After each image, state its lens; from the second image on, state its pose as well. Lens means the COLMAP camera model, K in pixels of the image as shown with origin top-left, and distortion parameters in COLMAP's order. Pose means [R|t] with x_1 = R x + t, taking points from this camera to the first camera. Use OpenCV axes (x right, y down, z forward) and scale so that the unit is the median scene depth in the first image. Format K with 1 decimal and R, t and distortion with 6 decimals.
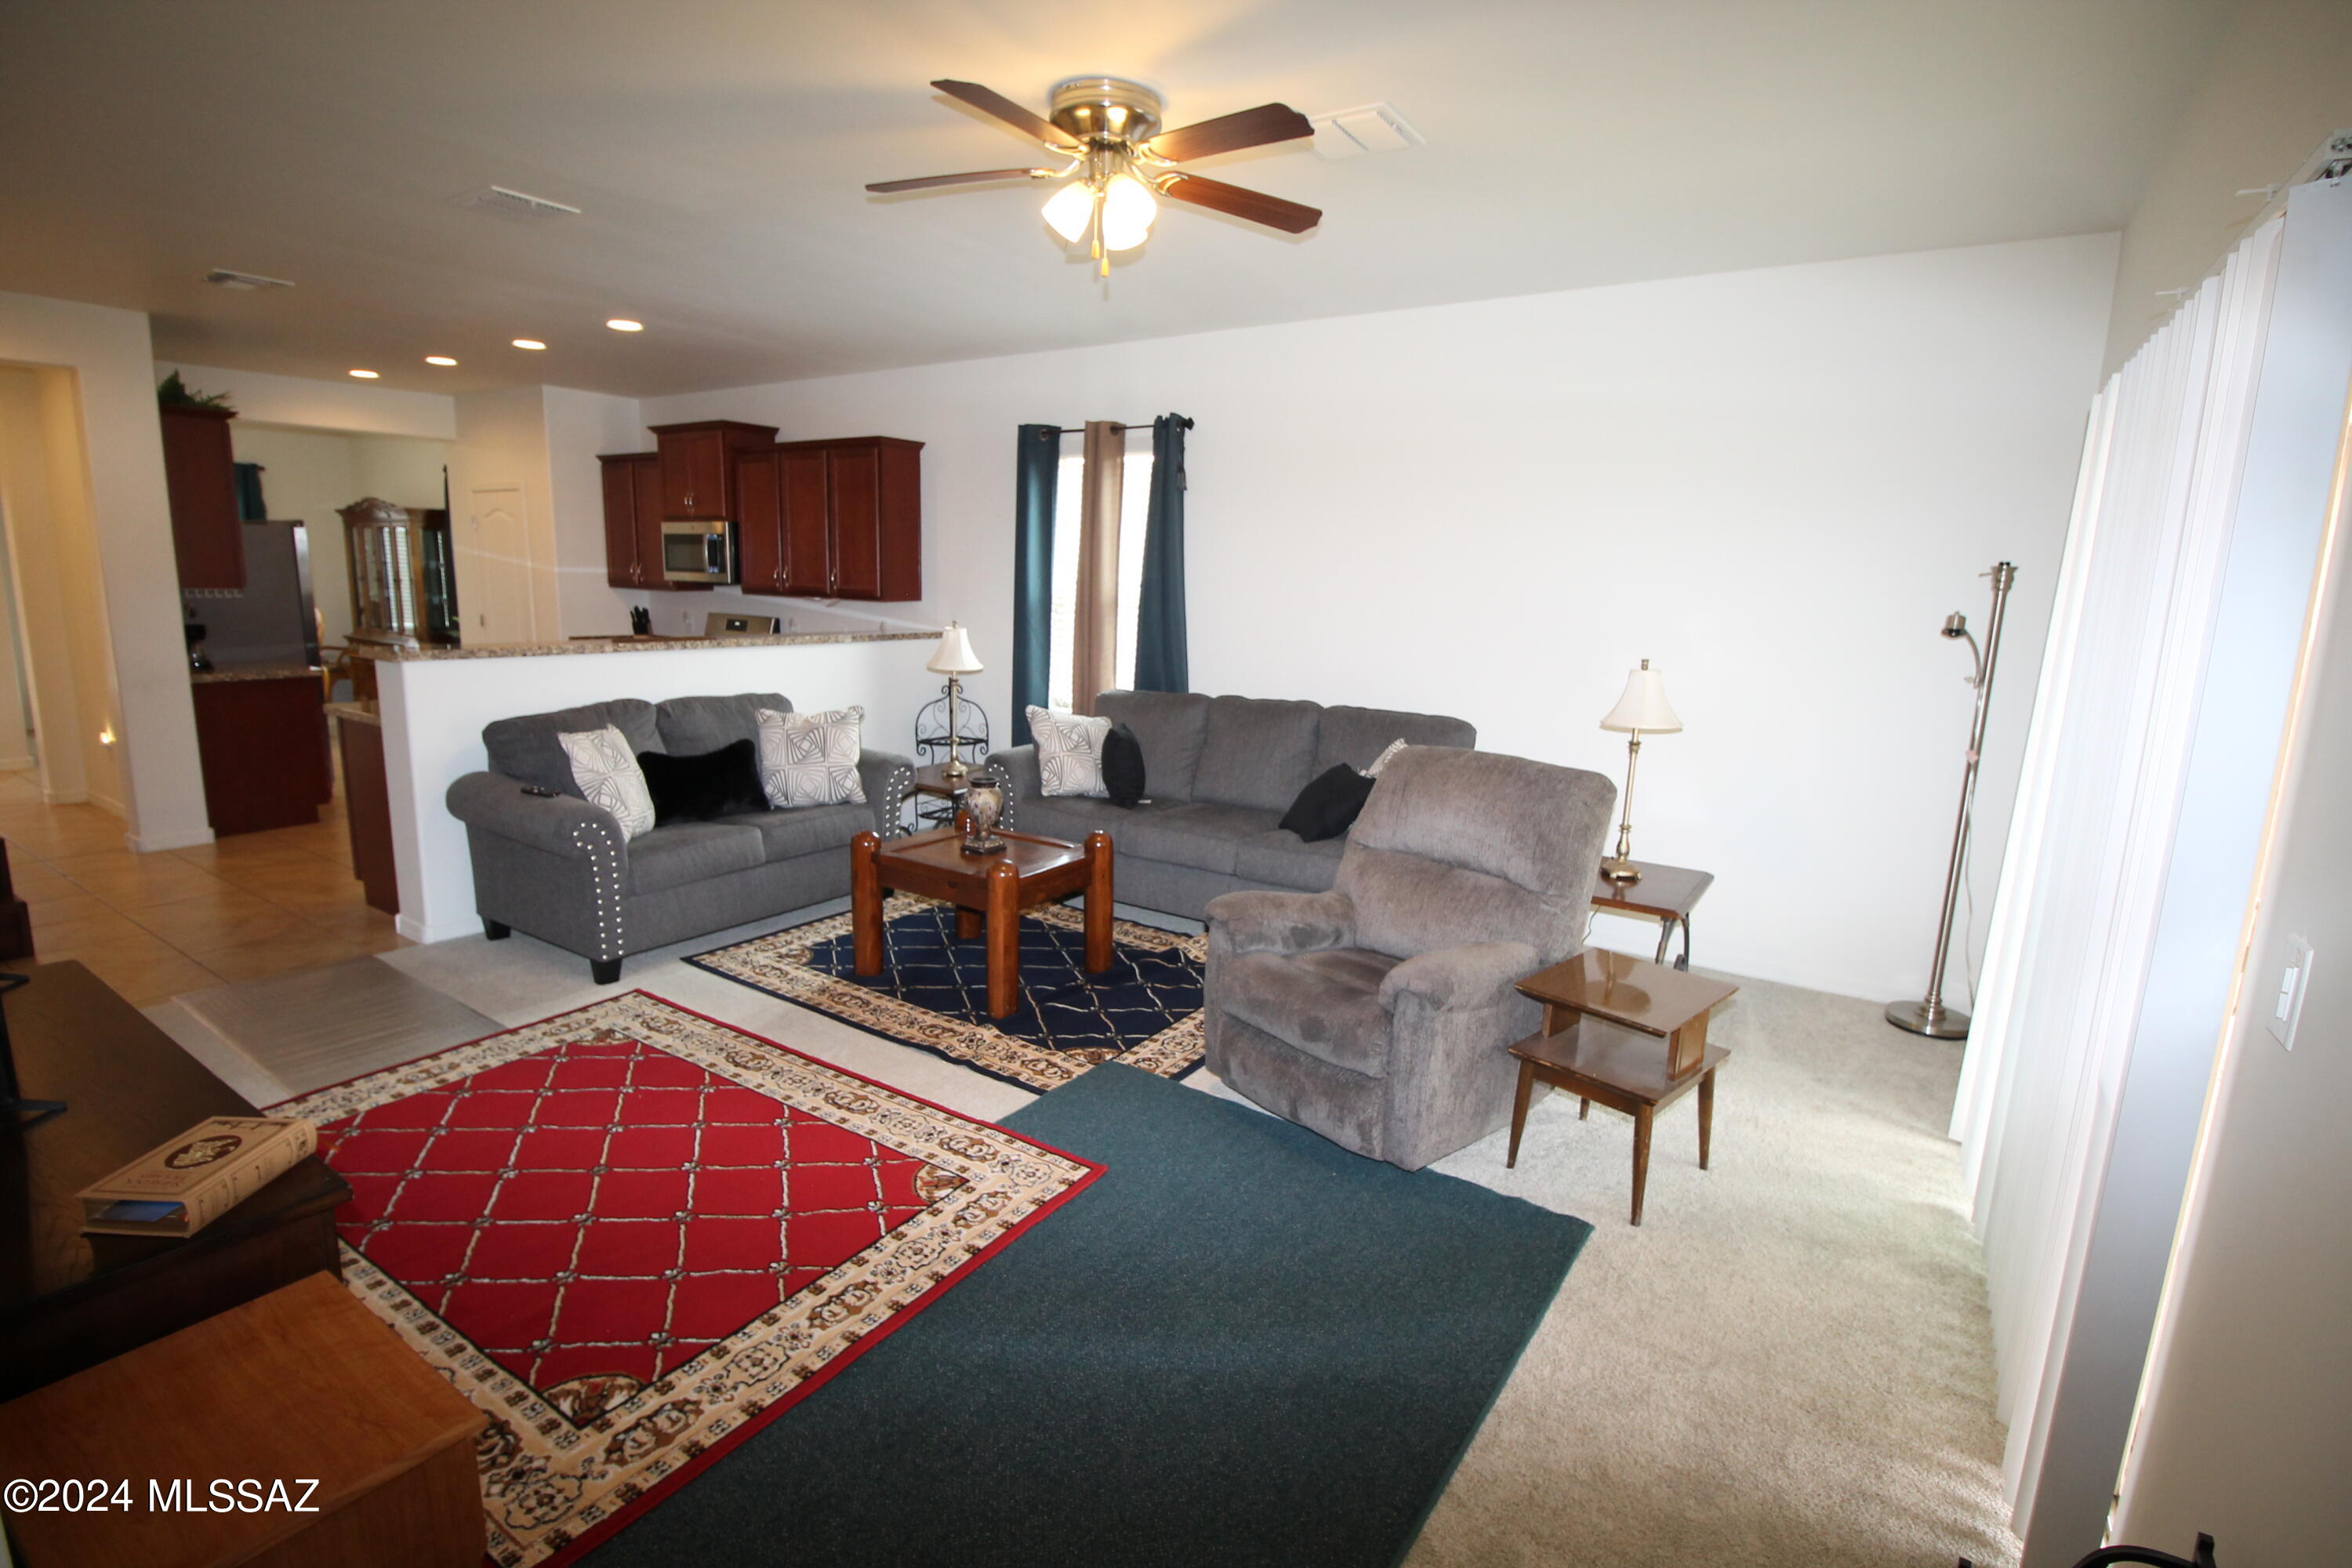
lens RADIAL K [[1099.8, 0, 1162.6], [0, 1099.8, 773.2], [0, 0, 1]] dist [-0.000065, -0.012526]
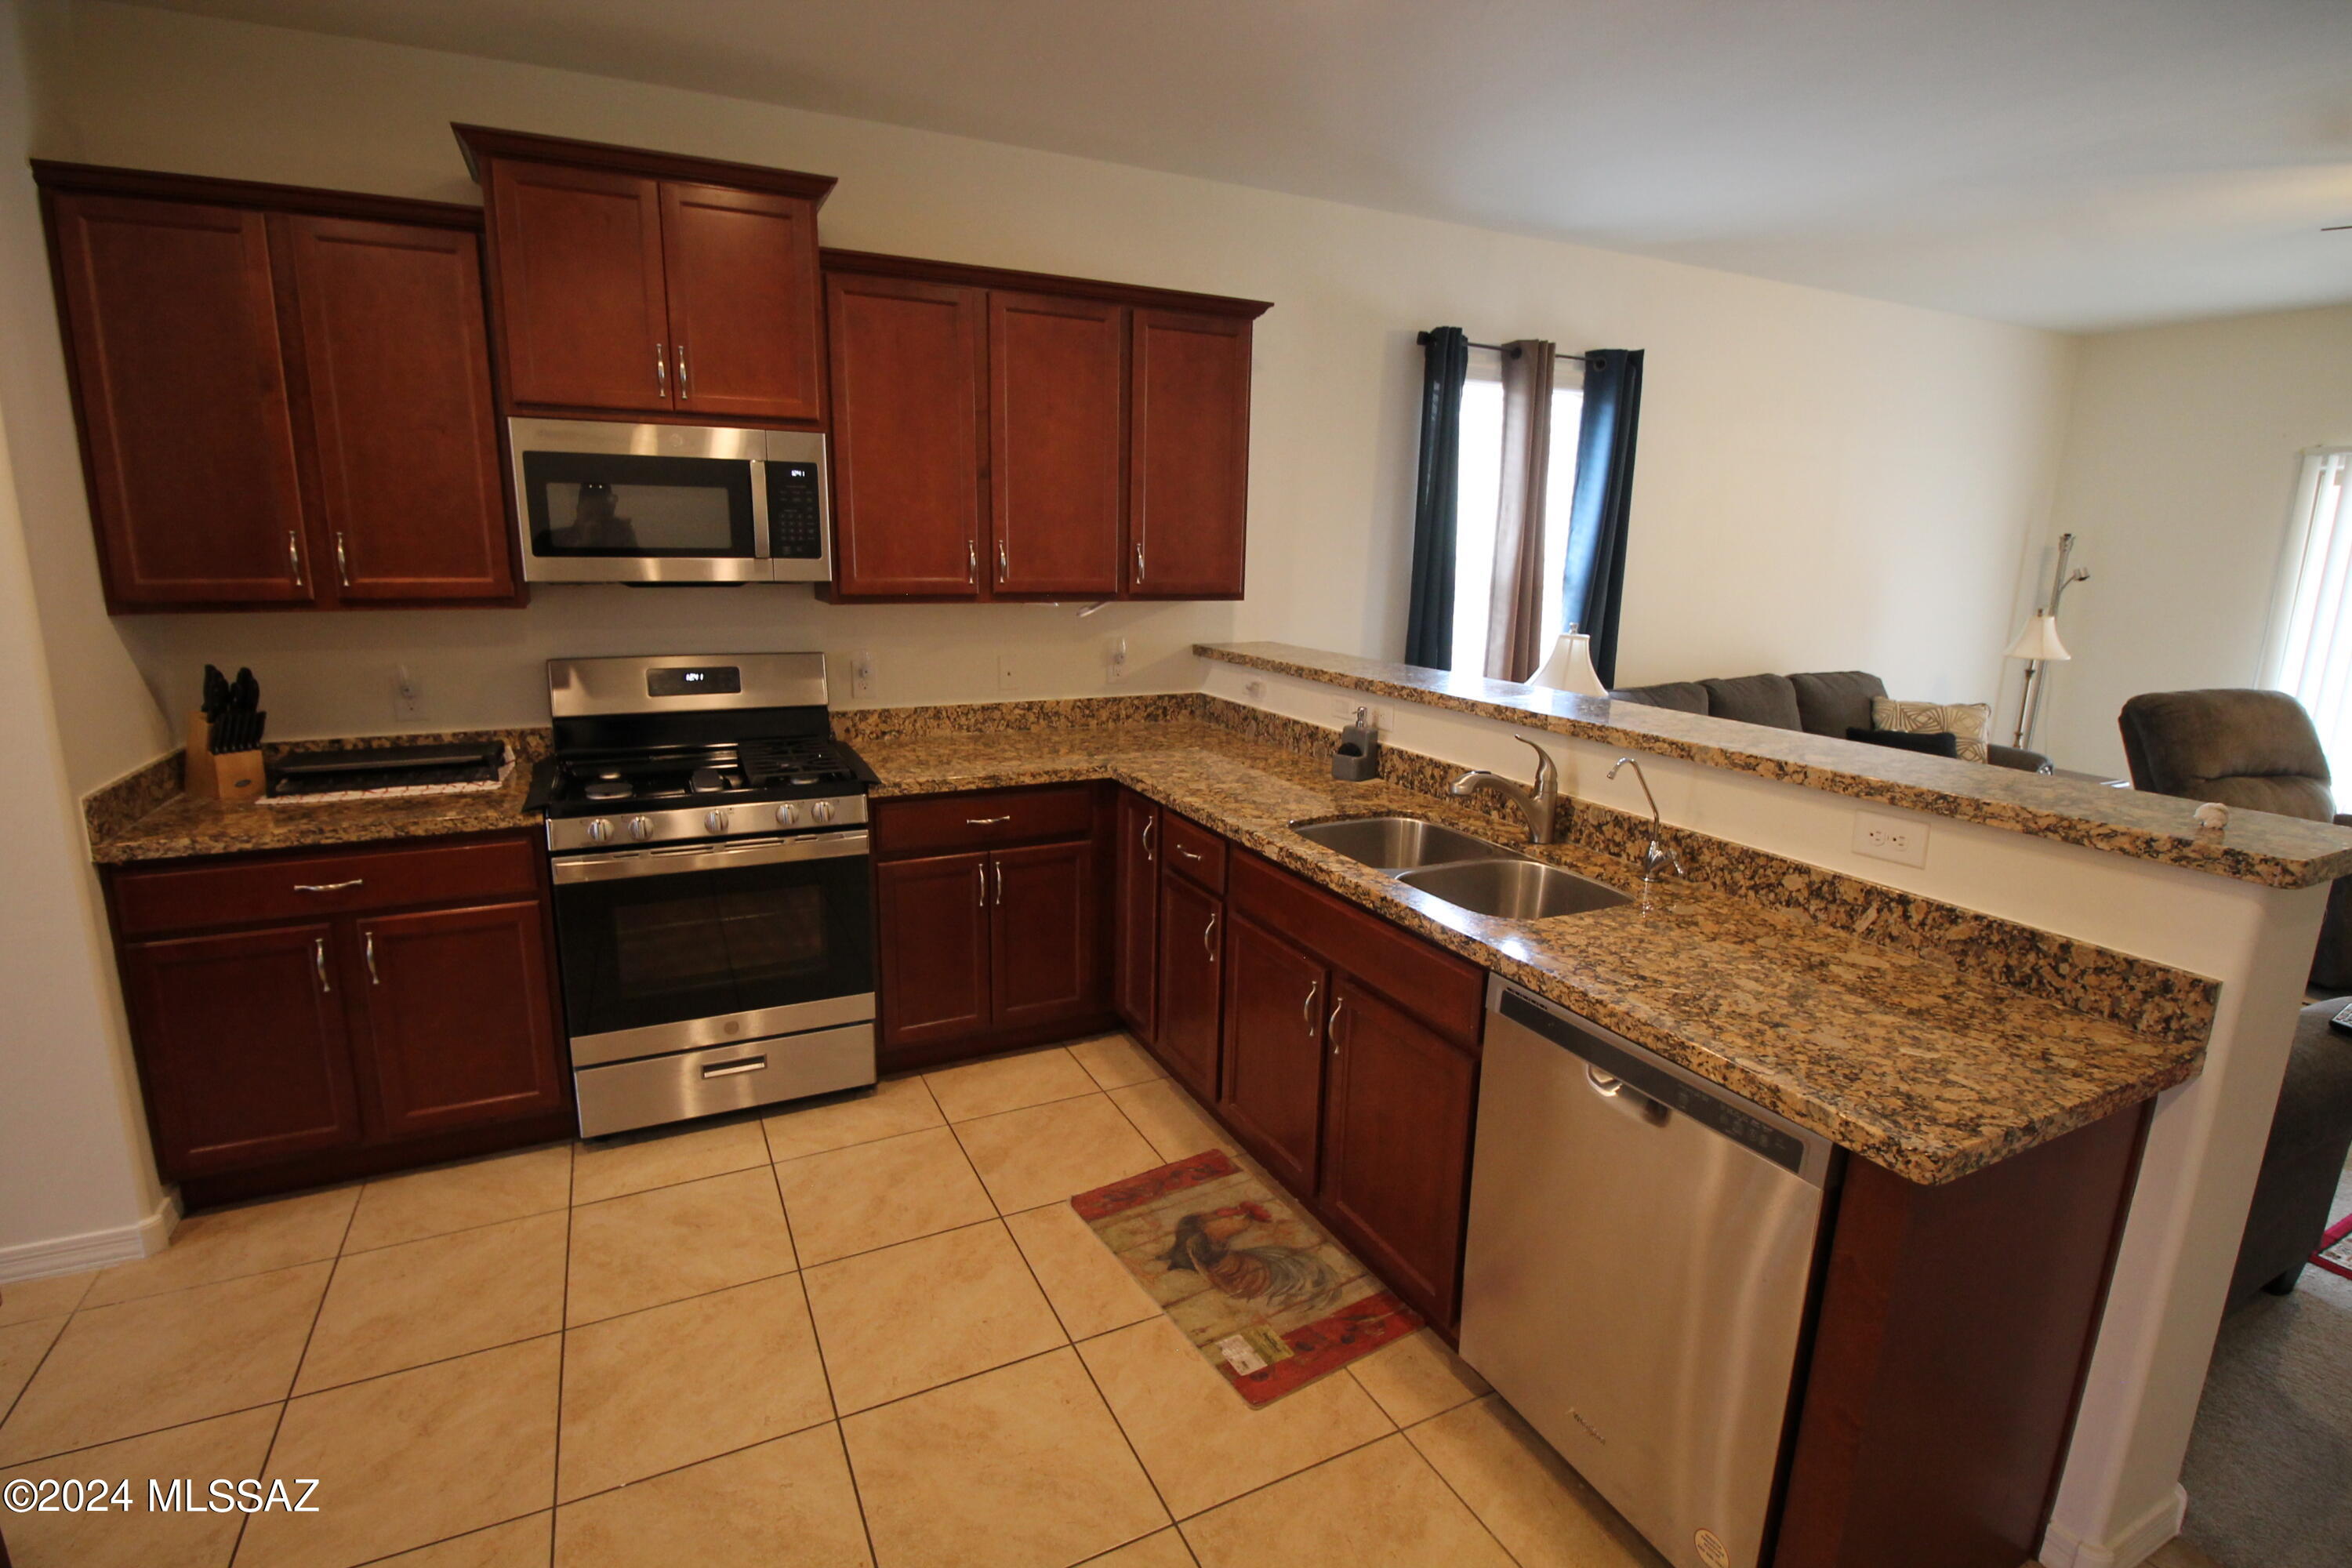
lens RADIAL K [[1099.8, 0, 1162.6], [0, 1099.8, 773.2], [0, 0, 1]] dist [-0.000065, -0.012526]
pose [[0.493165, -0.199450, 0.846763, -1.111323], [0.154086, 0.978000, 0.140621, -0.227337], [-0.856181, 0.061125, 0.513048, 1.092297]]
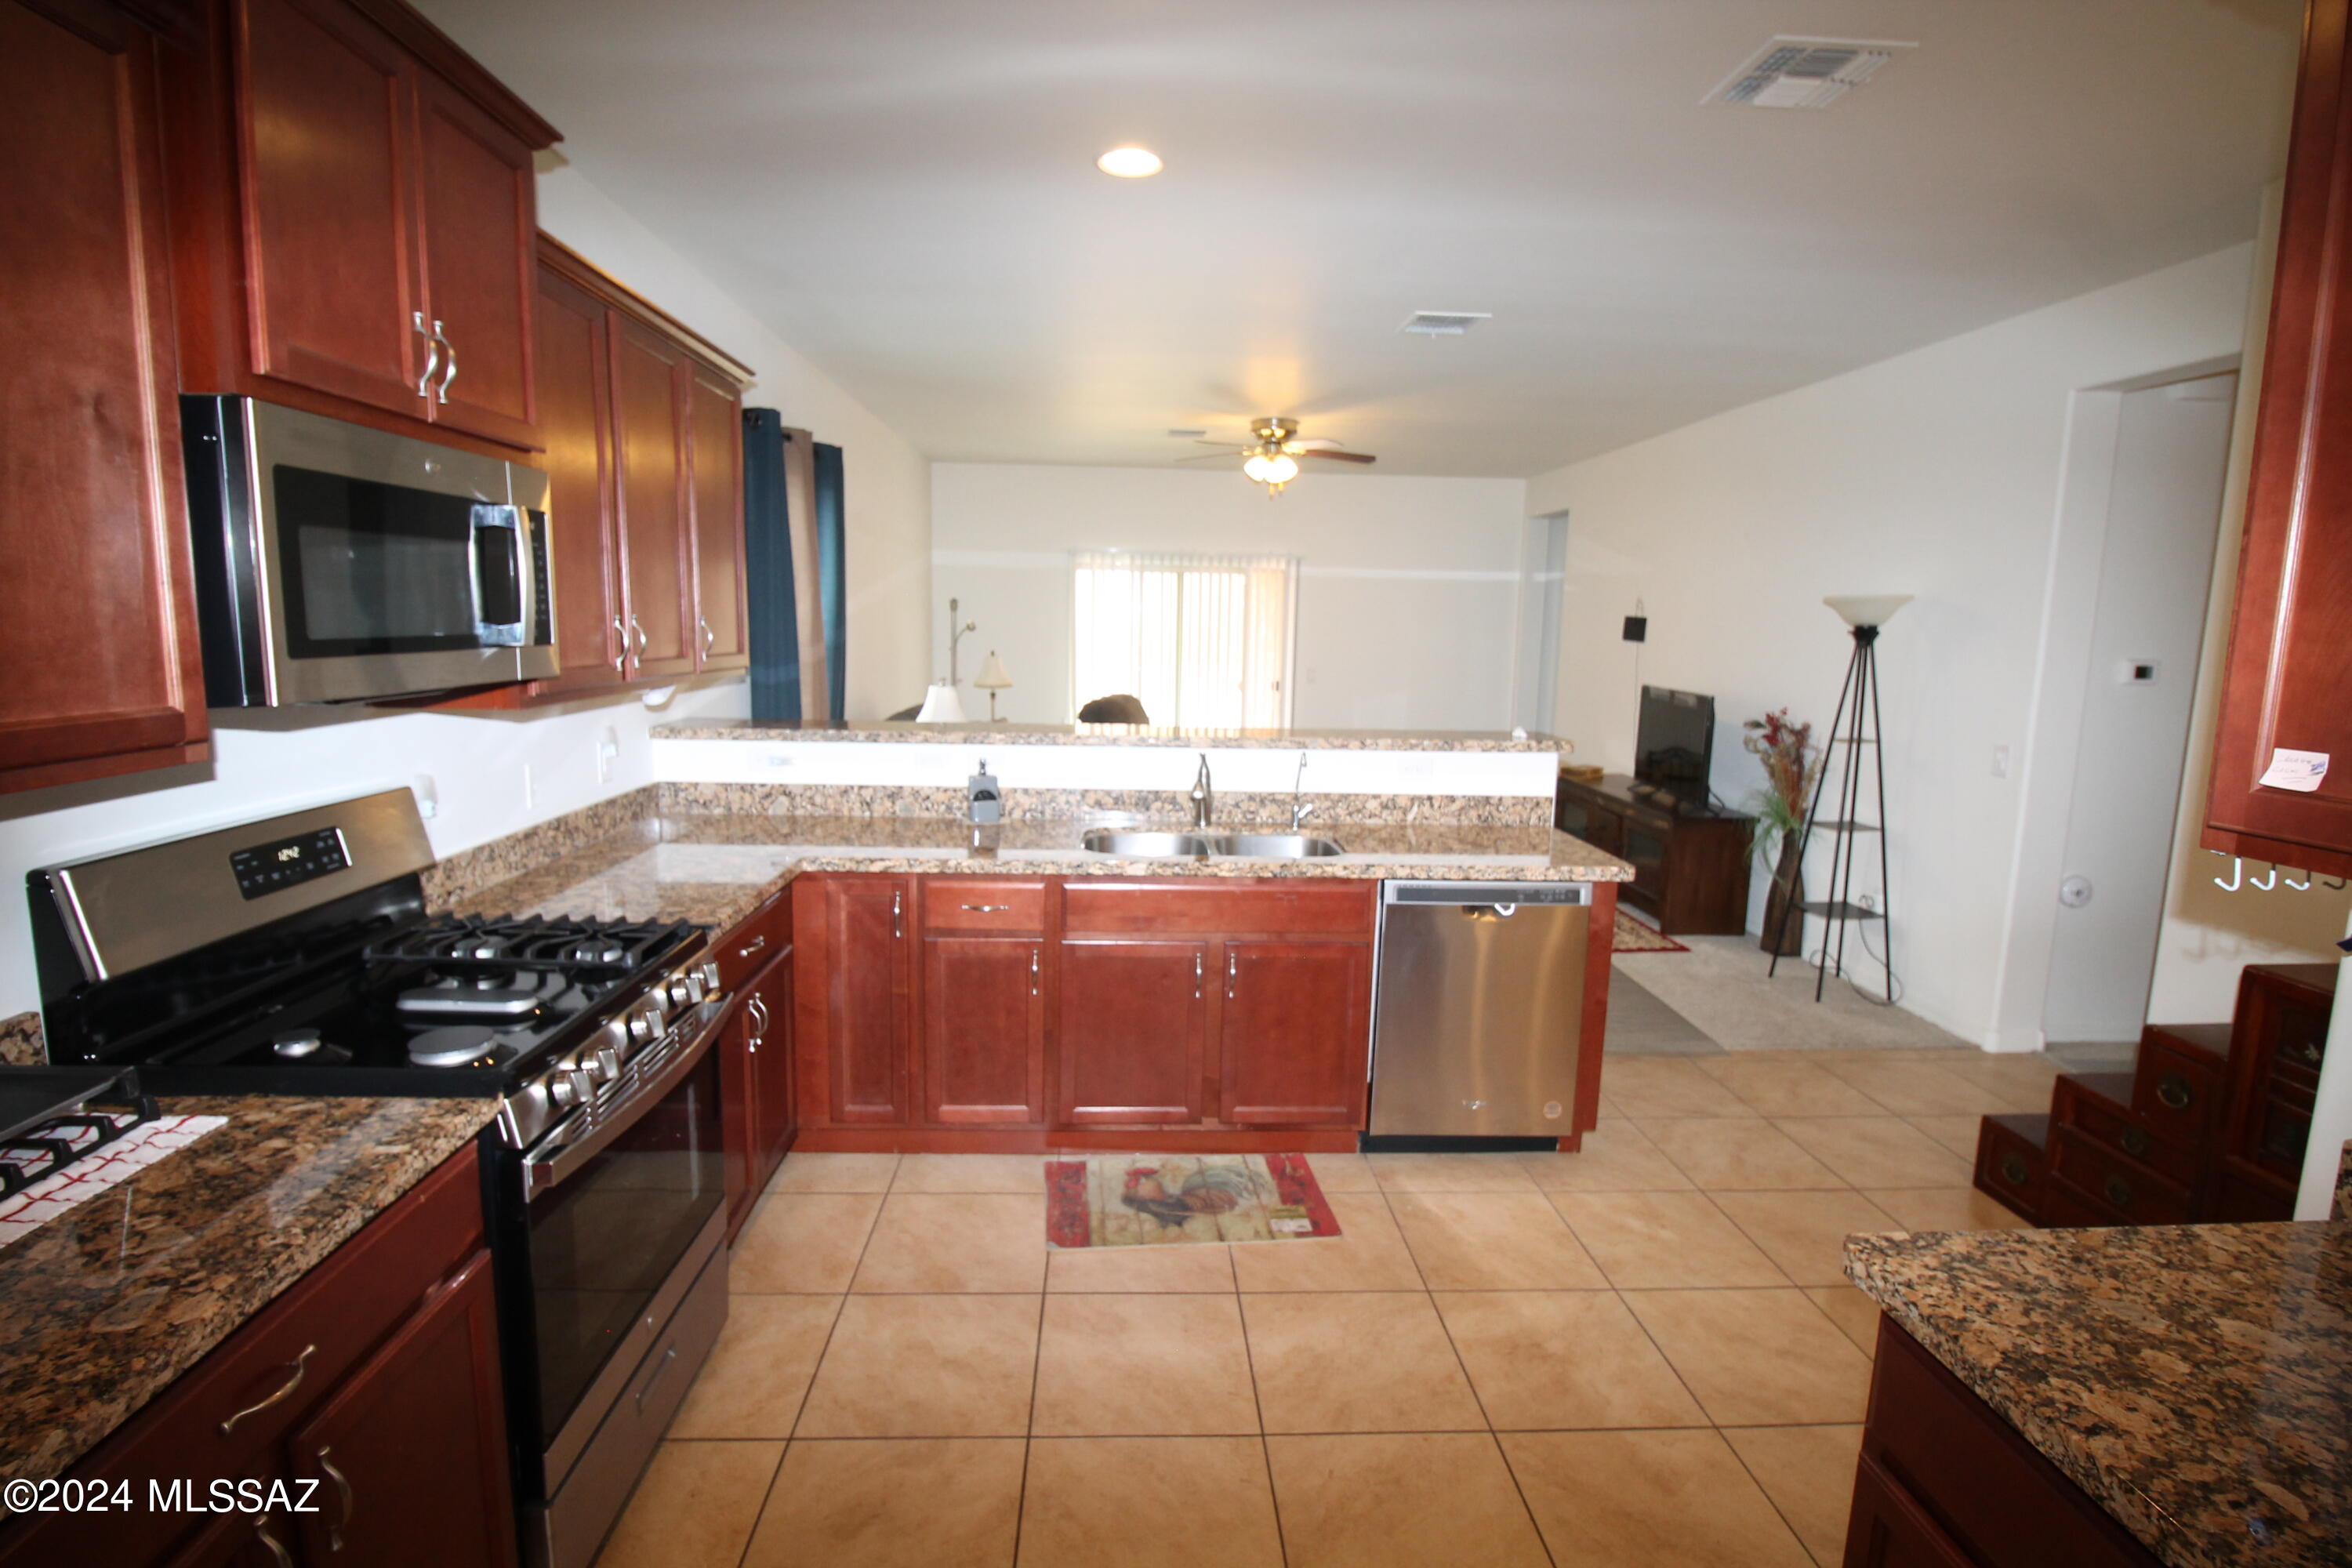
lens RADIAL K [[1099.8, 0, 1162.6], [0, 1099.8, 773.2], [0, 0, 1]] dist [-0.000065, -0.012526]
pose [[-0.598420, -0.150909, 0.786842, -1.158043], [0.108448, 0.957805, 0.266176, -0.334454], [-0.793809, 0.244616, -0.556804, 1.659994]]
